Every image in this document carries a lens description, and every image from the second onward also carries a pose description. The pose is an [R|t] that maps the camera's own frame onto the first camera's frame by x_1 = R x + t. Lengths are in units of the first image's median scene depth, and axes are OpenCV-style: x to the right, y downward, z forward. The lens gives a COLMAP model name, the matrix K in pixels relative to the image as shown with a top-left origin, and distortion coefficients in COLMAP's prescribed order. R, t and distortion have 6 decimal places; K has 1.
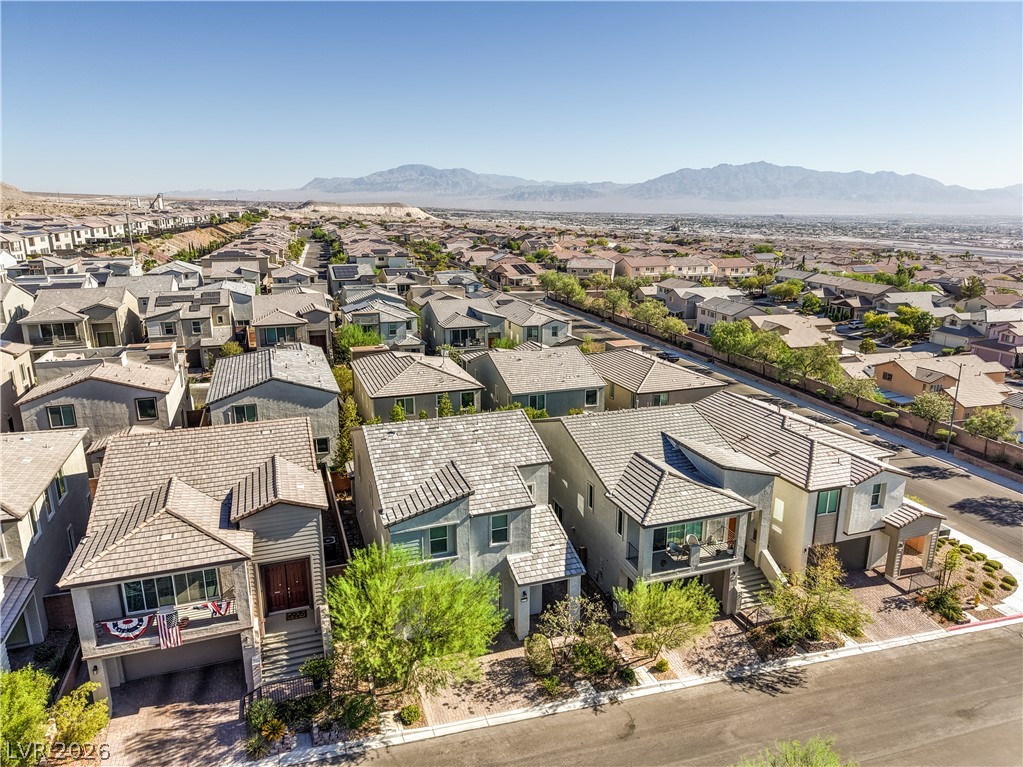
lens RADIAL K [[679.2, 0, 509.0], [0, 679.2, 385.7], [0, 0, 1]] dist [0.044756, -0.053342]
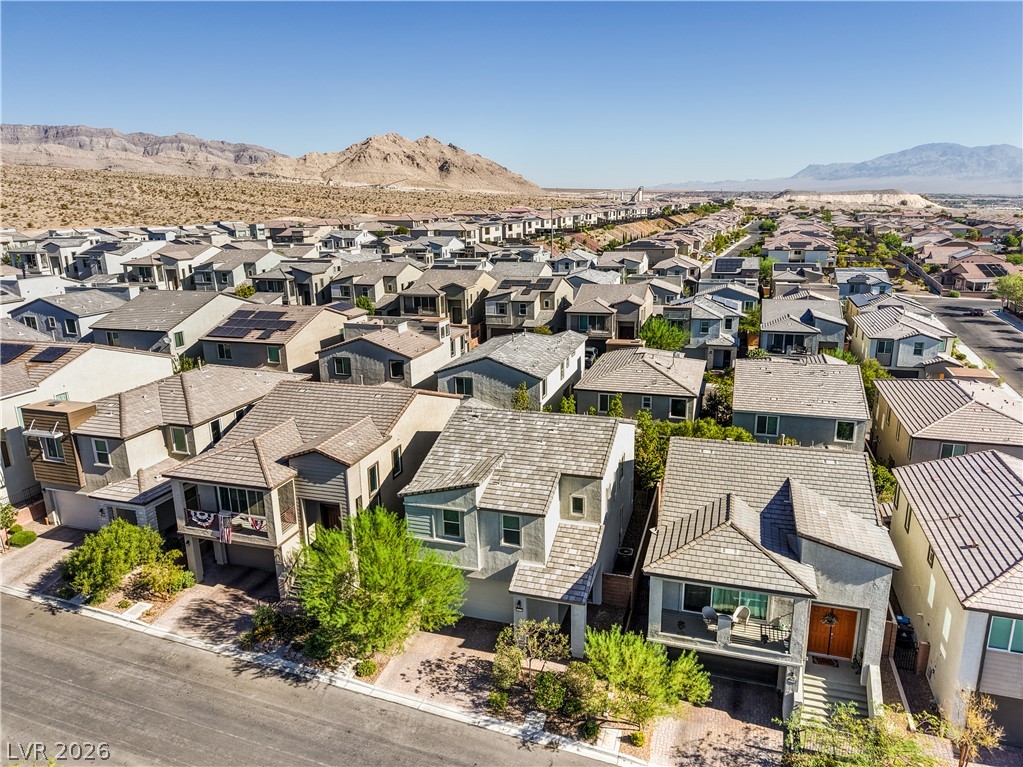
lens RADIAL K [[700.6, 0, 511.5], [0, 700.6, 383.5], [0, 0, 1]] dist [0.048217, -0.063099]
pose [[0.797068, 0.140470, -0.587325, 0.490384], [-0.138989, 0.989133, 0.047946, -0.039177], [0.587678, 0.043416, 0.807930, 0.166295]]
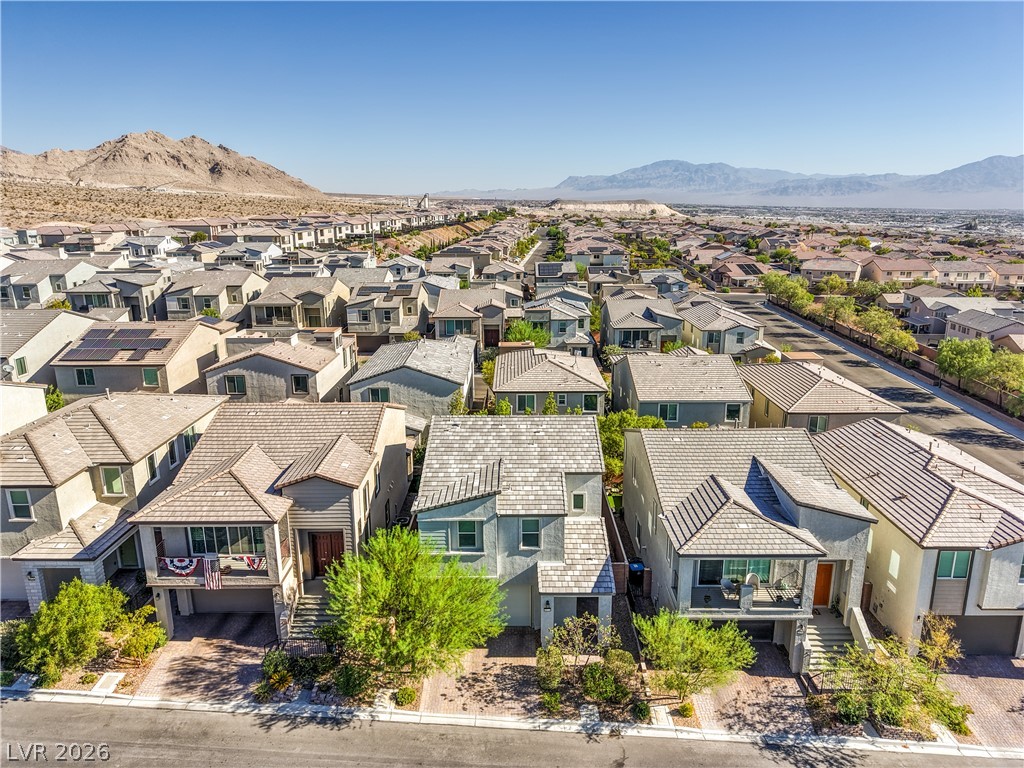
lens RADIAL K [[689.3, 0, 510.7], [0, 689.3, 374.0], [0, 0, 1]] dist [0.035538, -0.037152]
pose [[0.940568, 0.076276, -0.330930, 0.246284], [-0.081313, 0.996688, -0.001382, -0.013954], [0.329729, 0.028208, 0.943654, 0.036296]]
